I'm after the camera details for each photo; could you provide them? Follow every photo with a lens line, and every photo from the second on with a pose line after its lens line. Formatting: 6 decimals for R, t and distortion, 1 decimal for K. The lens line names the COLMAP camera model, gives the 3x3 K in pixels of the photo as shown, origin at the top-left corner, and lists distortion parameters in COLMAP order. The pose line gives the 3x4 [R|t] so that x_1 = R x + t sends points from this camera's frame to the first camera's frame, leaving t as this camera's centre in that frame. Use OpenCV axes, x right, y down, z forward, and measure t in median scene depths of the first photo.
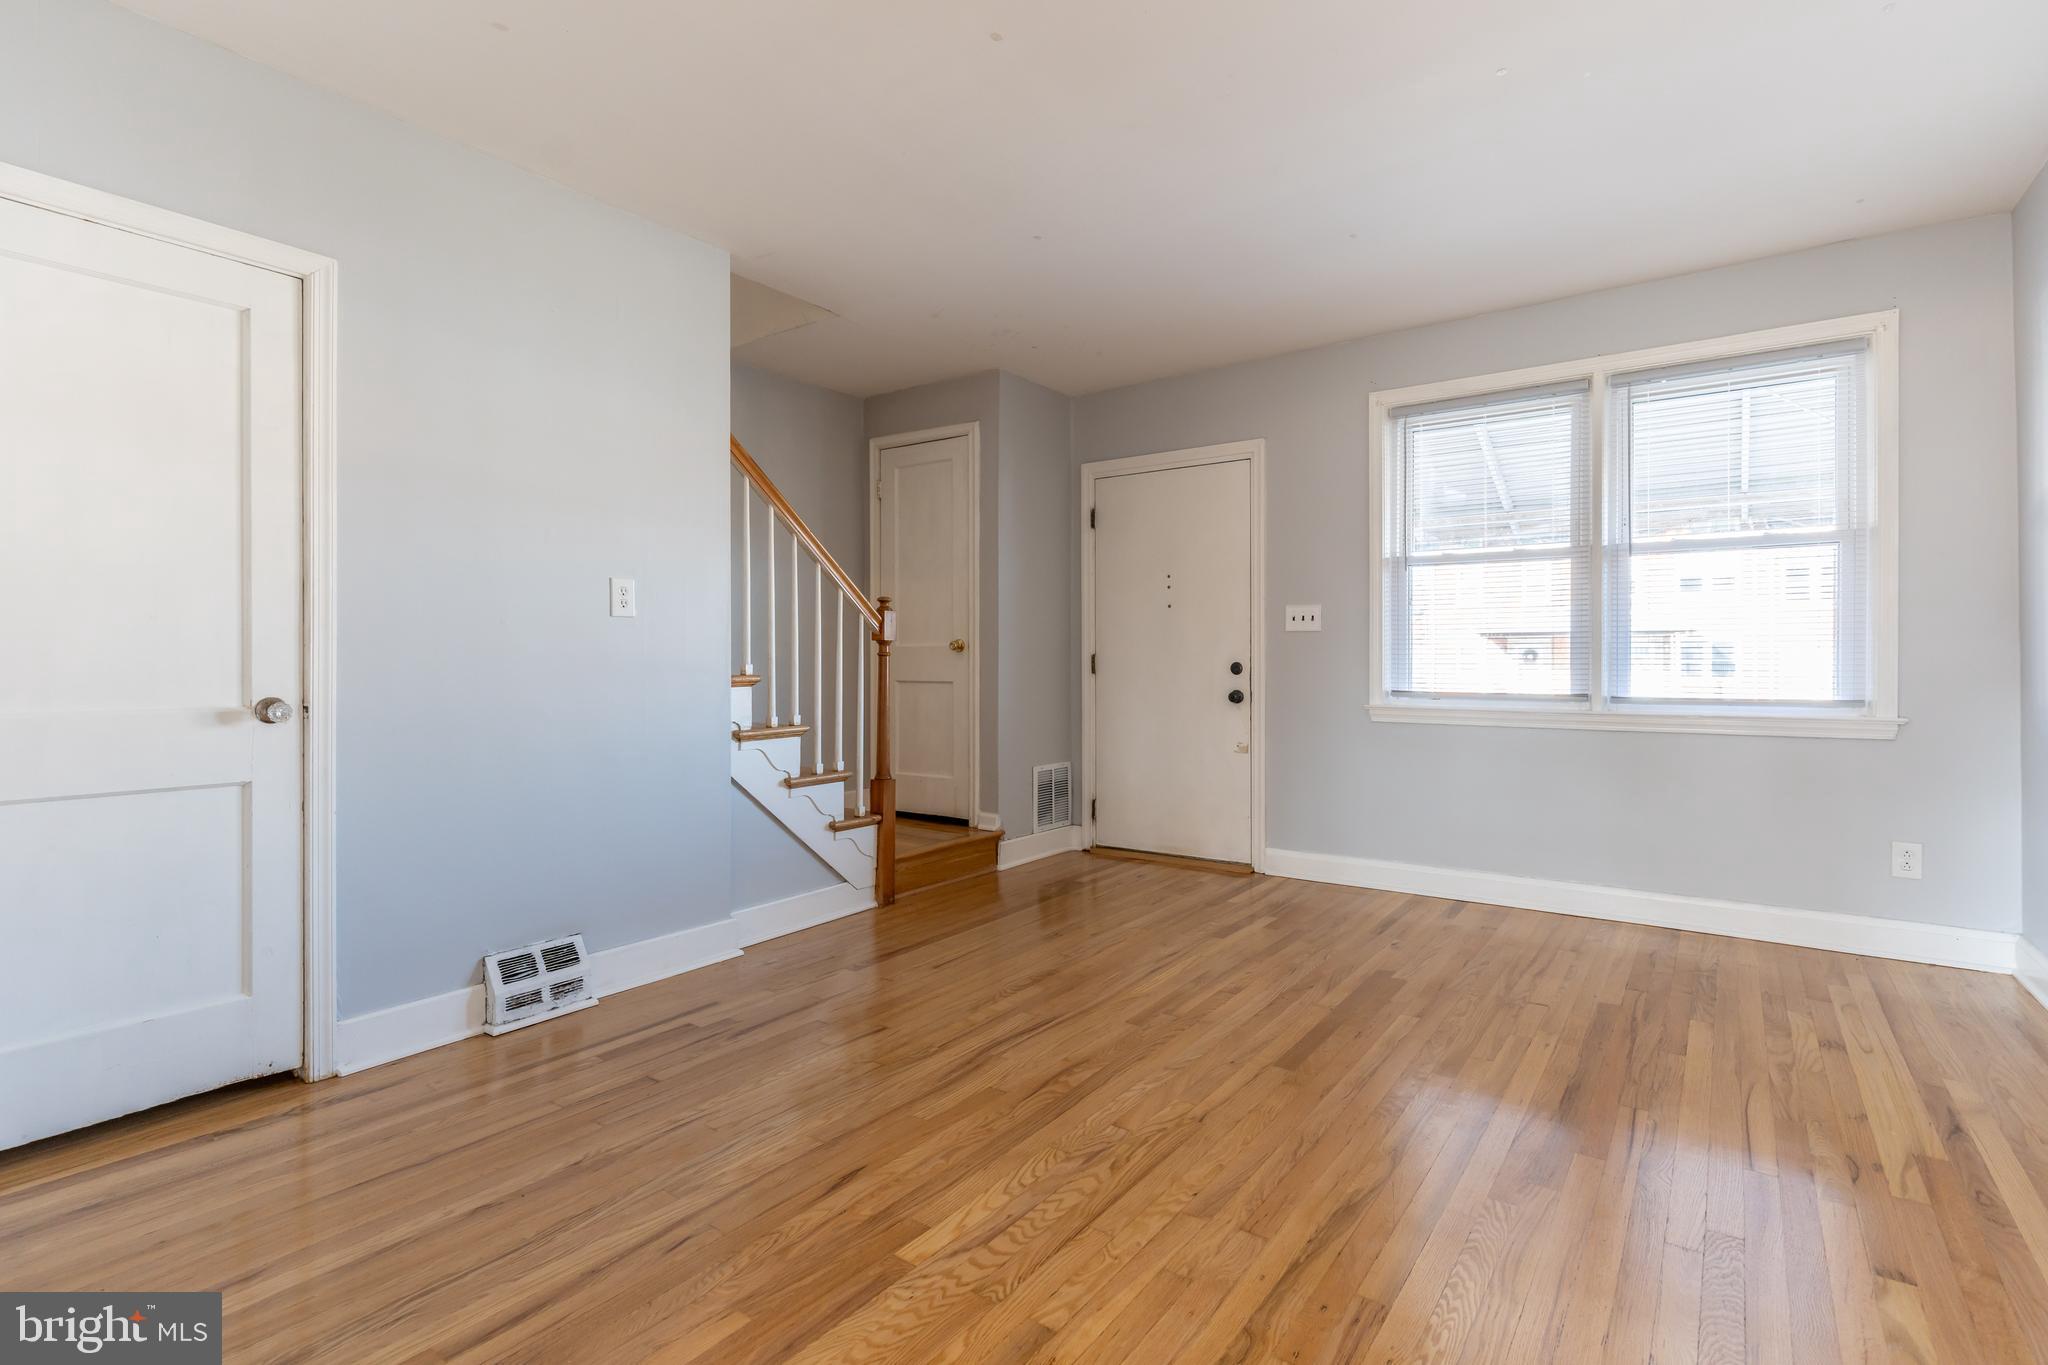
lens RADIAL K [[980.1, 0, 1024.9], [0, 980.1, 665.6], [0, 0, 1]] dist [-0.000276, 0.000381]
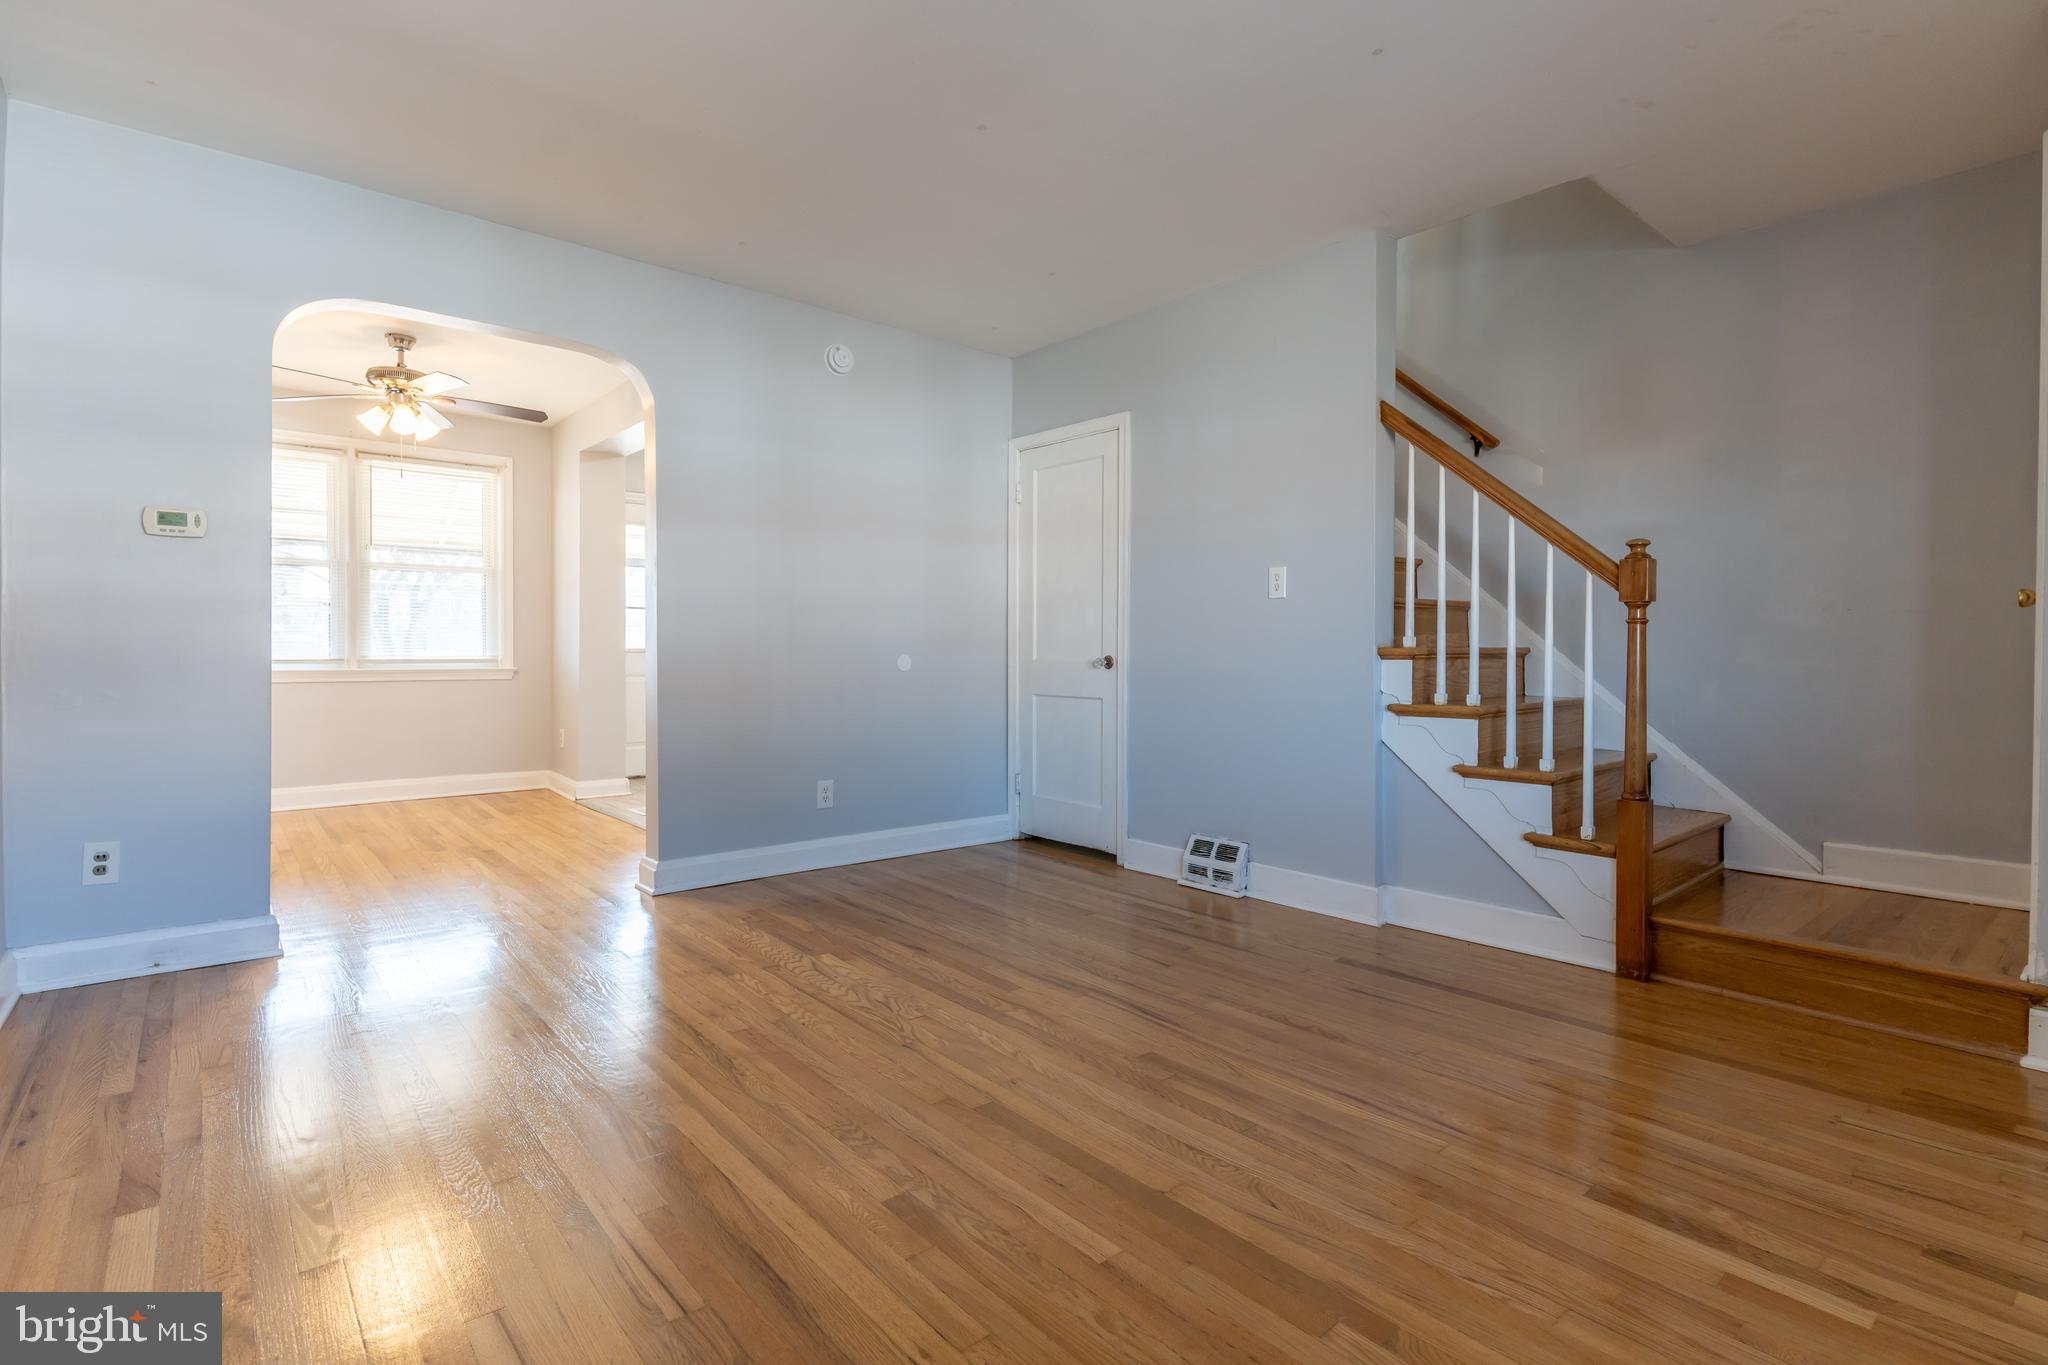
lens RADIAL K [[980.1, 0, 1019.5], [0, 980.1, 664.4], [0, 0, 1]] dist [-0.000276, 0.000381]
pose [[-0.243200, 0.016945, -0.969828, 0.931381], [-0.006153, 0.999800, 0.019012, 0.011850], [0.969957, 0.010591, -0.243047, 1.071642]]
